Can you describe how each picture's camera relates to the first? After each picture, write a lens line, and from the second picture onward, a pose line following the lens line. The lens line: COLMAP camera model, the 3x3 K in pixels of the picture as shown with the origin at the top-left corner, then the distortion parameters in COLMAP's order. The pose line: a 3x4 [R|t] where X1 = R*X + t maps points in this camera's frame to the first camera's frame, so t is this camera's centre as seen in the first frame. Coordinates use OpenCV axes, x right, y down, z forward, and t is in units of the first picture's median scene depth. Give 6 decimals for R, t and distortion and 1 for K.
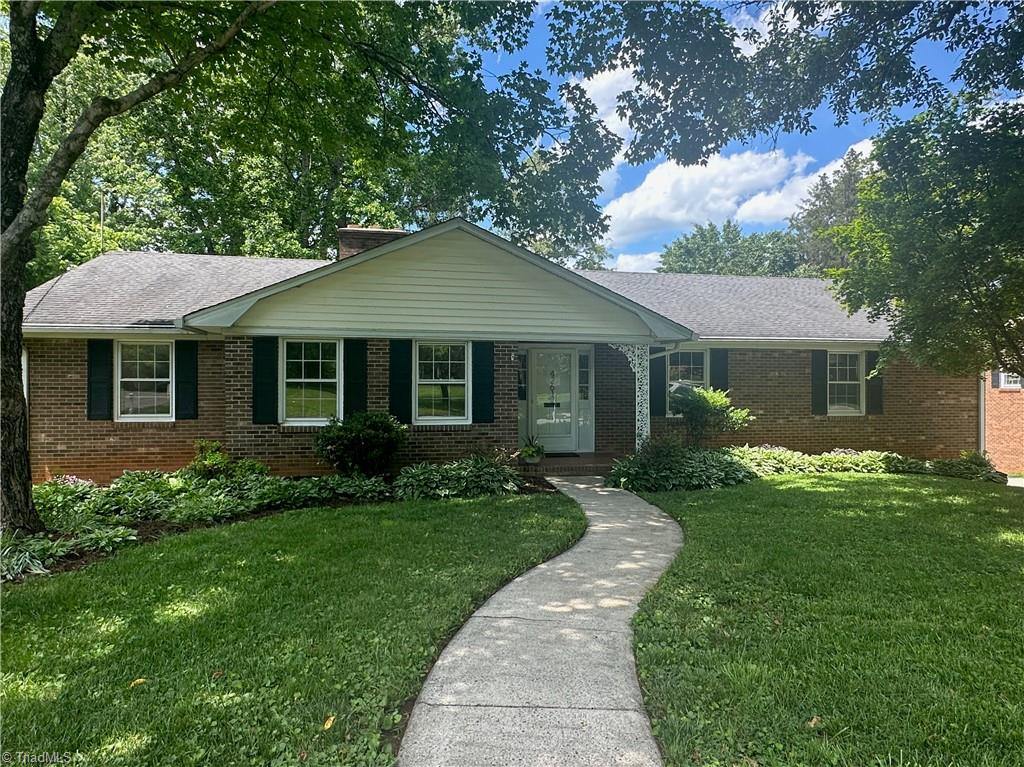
lens RADIAL K [[646.4, 0, 515.2], [0, 646.4, 384.5], [0, 0, 1]] dist [-0.014354, 0.022886]
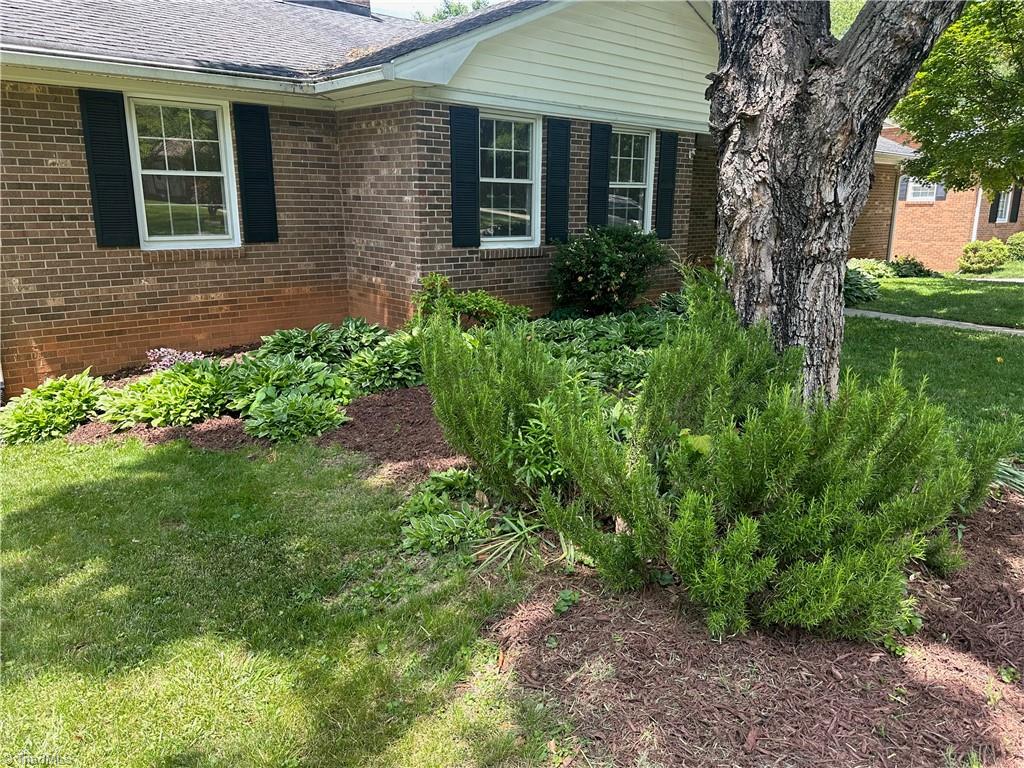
lens RADIAL K [[738.1, 0, 504.5], [0, 738.1, 387.6], [0, 0, 1]] dist [0.029031, -0.029568]
pose [[0.861587, -0.120363, 0.493133, -0.690299], [-0.007089, 0.968533, 0.248783, 0.011009], [-0.507560, -0.217844, 0.833623, 0.284105]]
